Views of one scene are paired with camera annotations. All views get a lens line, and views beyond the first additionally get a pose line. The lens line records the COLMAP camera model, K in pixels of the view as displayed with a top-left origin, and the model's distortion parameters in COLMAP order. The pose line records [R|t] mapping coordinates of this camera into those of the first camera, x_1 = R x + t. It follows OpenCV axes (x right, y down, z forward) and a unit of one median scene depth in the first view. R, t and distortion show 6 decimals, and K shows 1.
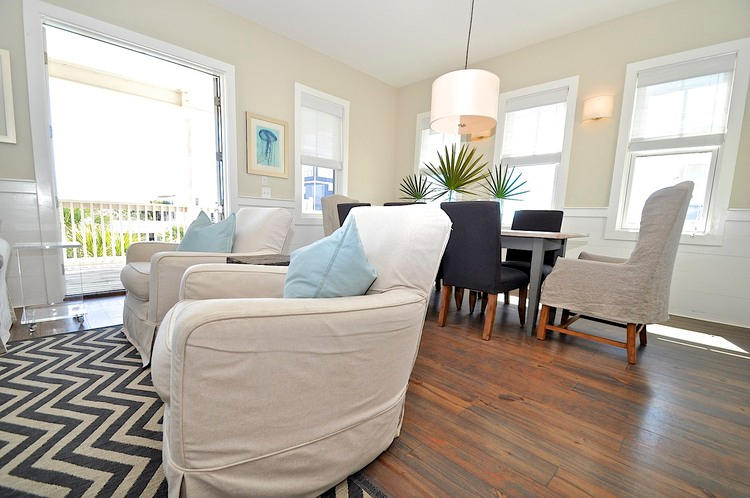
lens RADIAL K [[328.8, 0, 371.2], [0, 328.8, 265.2], [0, 0, 1]] dist [0.002453, -0.009740]
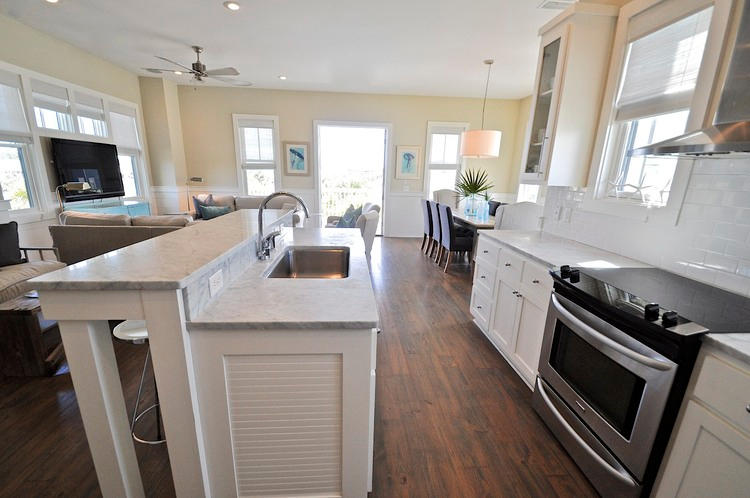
lens RADIAL K [[328.8, 0, 371.2], [0, 328.8, 265.2], [0, 0, 1]] dist [0.002453, -0.009740]
pose [[0.751969, 0.159304, -0.639660, 0.778652], [-0.090564, 0.986125, 0.139124, -0.040119], [0.652948, -0.046687, 0.755963, -0.518859]]
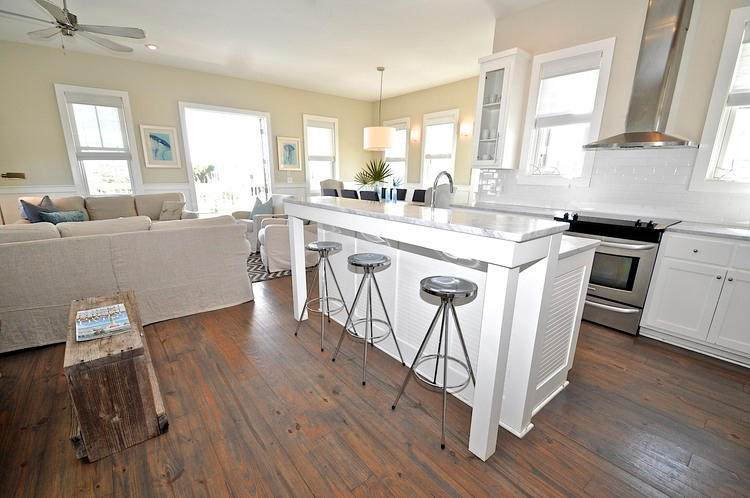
lens RADIAL K [[328.8, 0, 371.2], [0, 328.8, 265.2], [0, 0, 1]] dist [0.002453, -0.009740]
pose [[0.993287, 0.007228, -0.115454, 0.348072], [0.008006, 0.991357, 0.130948, 0.012891], [0.115403, -0.130993, 0.984644, -0.811569]]
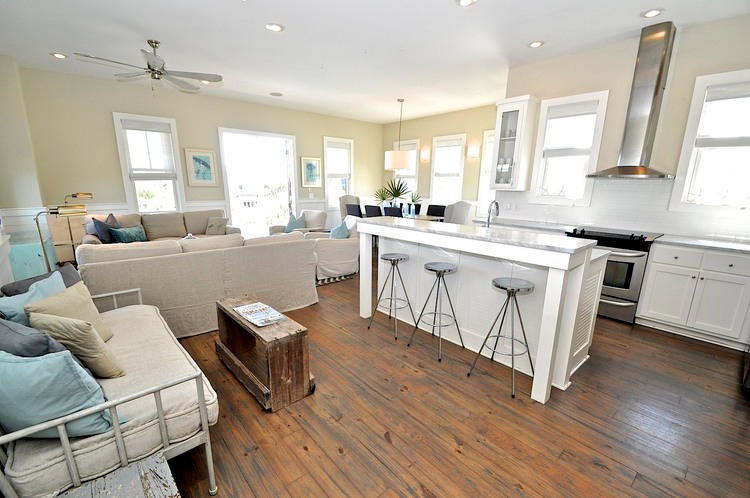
lens RADIAL K [[328.8, 0, 371.2], [0, 328.8, 265.2], [0, 0, 1]] dist [0.002453, -0.009740]
pose [[0.997142, -0.007467, -0.075175, 0.190129], [0.015285, 0.994464, 0.103962, -0.005129], [0.073983, -0.104814, 0.991736, -0.996274]]
